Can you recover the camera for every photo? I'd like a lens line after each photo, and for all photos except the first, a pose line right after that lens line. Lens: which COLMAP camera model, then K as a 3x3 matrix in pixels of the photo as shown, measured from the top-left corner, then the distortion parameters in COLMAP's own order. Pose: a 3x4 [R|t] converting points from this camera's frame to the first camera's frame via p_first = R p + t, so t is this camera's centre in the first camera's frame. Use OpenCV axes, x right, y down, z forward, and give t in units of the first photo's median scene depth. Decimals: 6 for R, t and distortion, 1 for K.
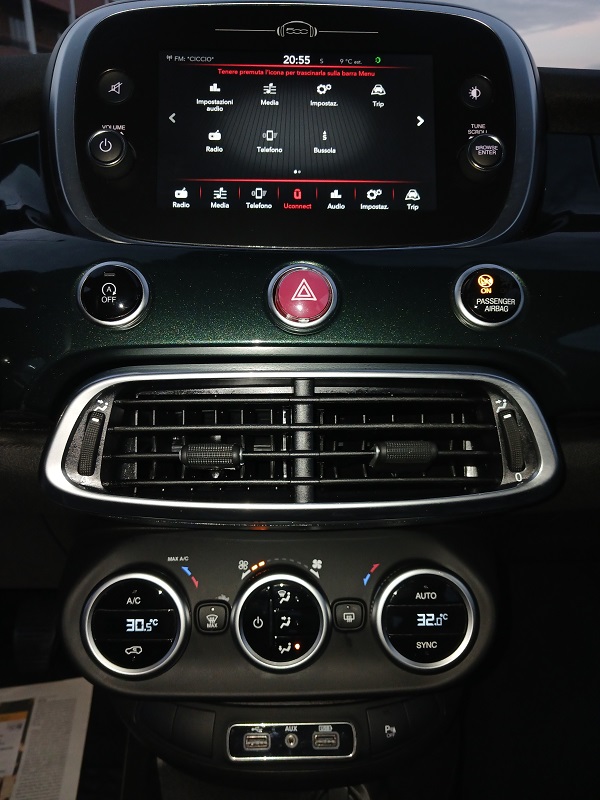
lens RADIAL K [[627.5, 0, 300.0], [0, 627.5, 400.0], [0, 0, 1]] dist [-0.041082, 0.060072]
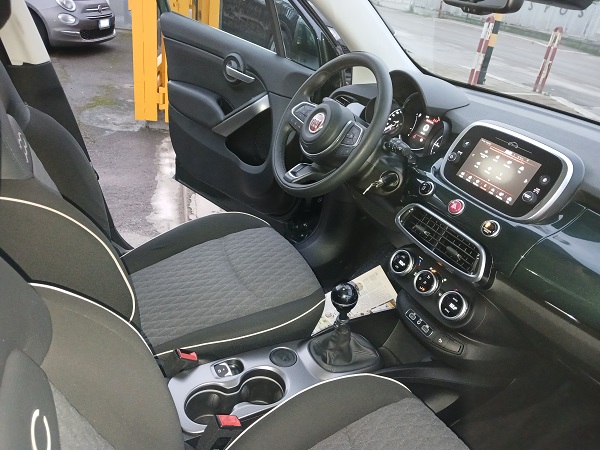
lens RADIAL K [[470.6, 0, 300.0], [0, 470.6, 225.0], [0, 0, 1]] dist [-0.041082, 0.060072]
pose [[0.415674, 0.454478, -0.787823, 1.780116], [-0.452425, 0.854753, 0.254379, -0.332889], [0.789004, 0.250692, 0.560916, -1.316933]]
